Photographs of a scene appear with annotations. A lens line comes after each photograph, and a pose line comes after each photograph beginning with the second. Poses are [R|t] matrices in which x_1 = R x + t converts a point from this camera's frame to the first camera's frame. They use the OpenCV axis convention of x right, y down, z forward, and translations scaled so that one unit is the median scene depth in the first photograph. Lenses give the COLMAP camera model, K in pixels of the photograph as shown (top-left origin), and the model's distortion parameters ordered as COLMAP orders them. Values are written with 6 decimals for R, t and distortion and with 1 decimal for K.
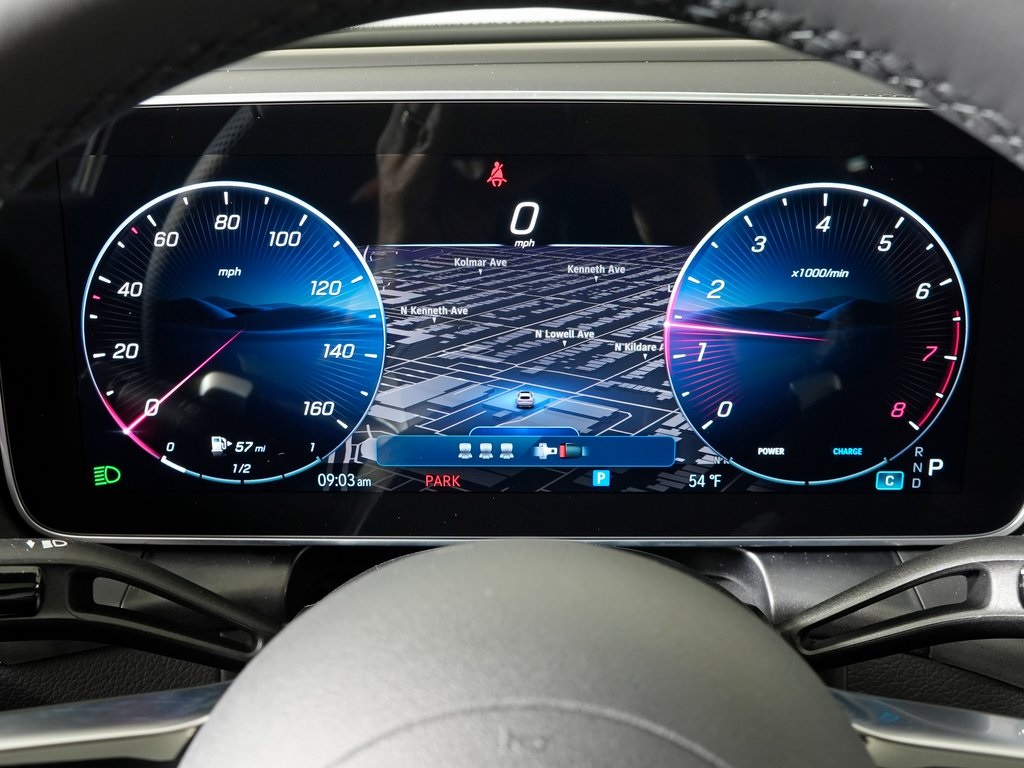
lens RADIAL K [[1117.4, 0, 510.0], [0, 1117.4, 386.3], [0, 0, 1]] dist [-0.053227, 0.000000]
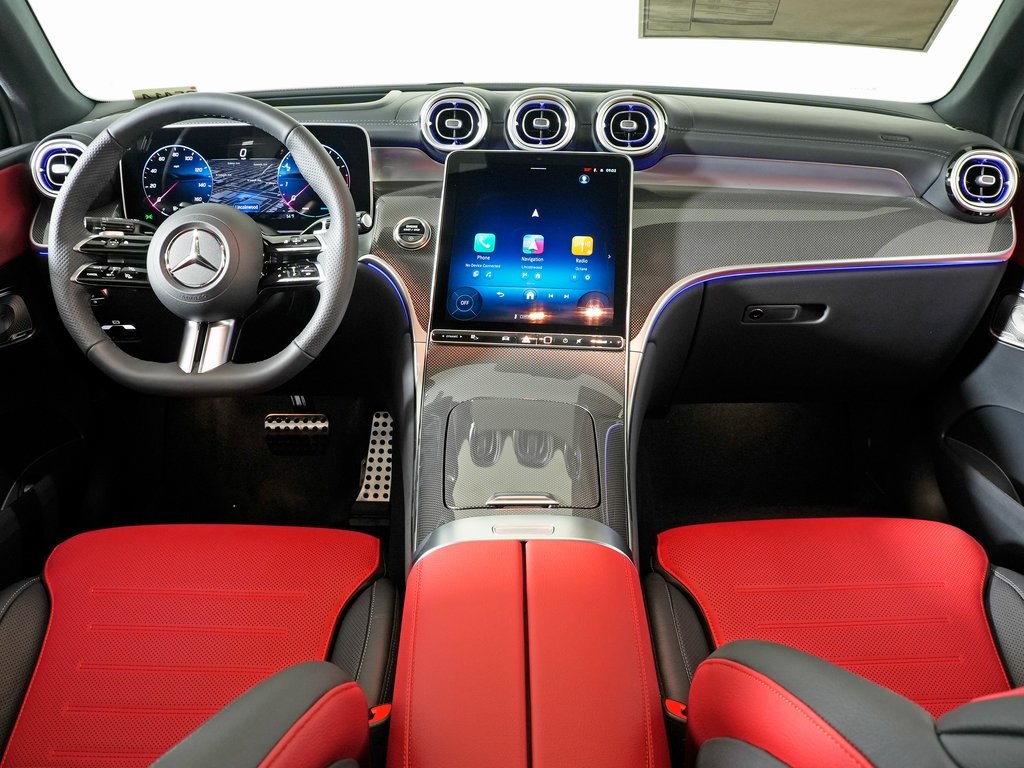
lens RADIAL K [[938.1, 0, 507.2], [0, 938.1, 380.1], [0, 0, 1]] dist [-0.120712, 0.000000]
pose [[0.999901, 0.004750, -0.013224, 1.039894], [-0.003697, 0.996905, 0.078529, 0.422553], [0.013556, -0.078472, 0.996824, -2.486083]]
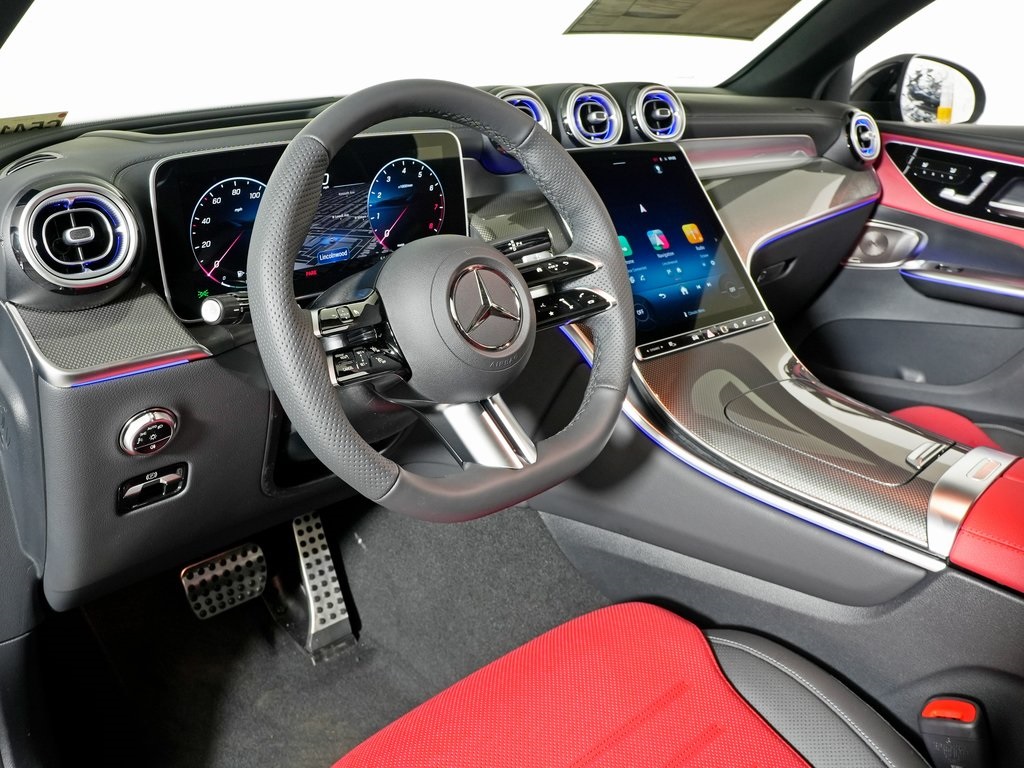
lens RADIAL K [[938.1, 0, 513.2], [0, 938.1, 384.3], [0, 0, 1]] dist [-0.120712, 0.000000]
pose [[0.714919, -0.244491, 0.655068, -1.366865], [0.223226, 0.967655, 0.117536, 0.200776], [-0.662616, 0.062200, 0.746372, -1.151521]]
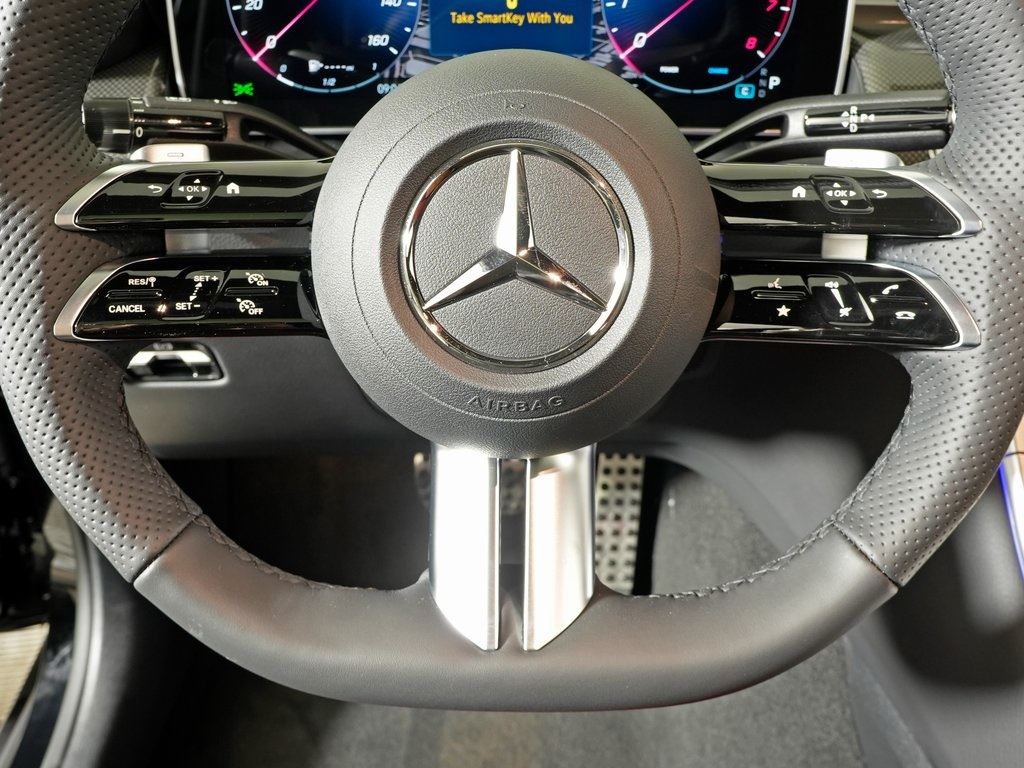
lens RADIAL K [[938.1, 0, 485.9], [0, 938.1, 393.7], [0, 0, 1]] dist [-0.120712, 0.000000]
pose [[0.999945, 0.002090, -0.010230, -0.007655], [0.000457, 0.970071, 0.242823, 0.187764], [0.010431, -0.242814, 0.970017, -0.362718]]
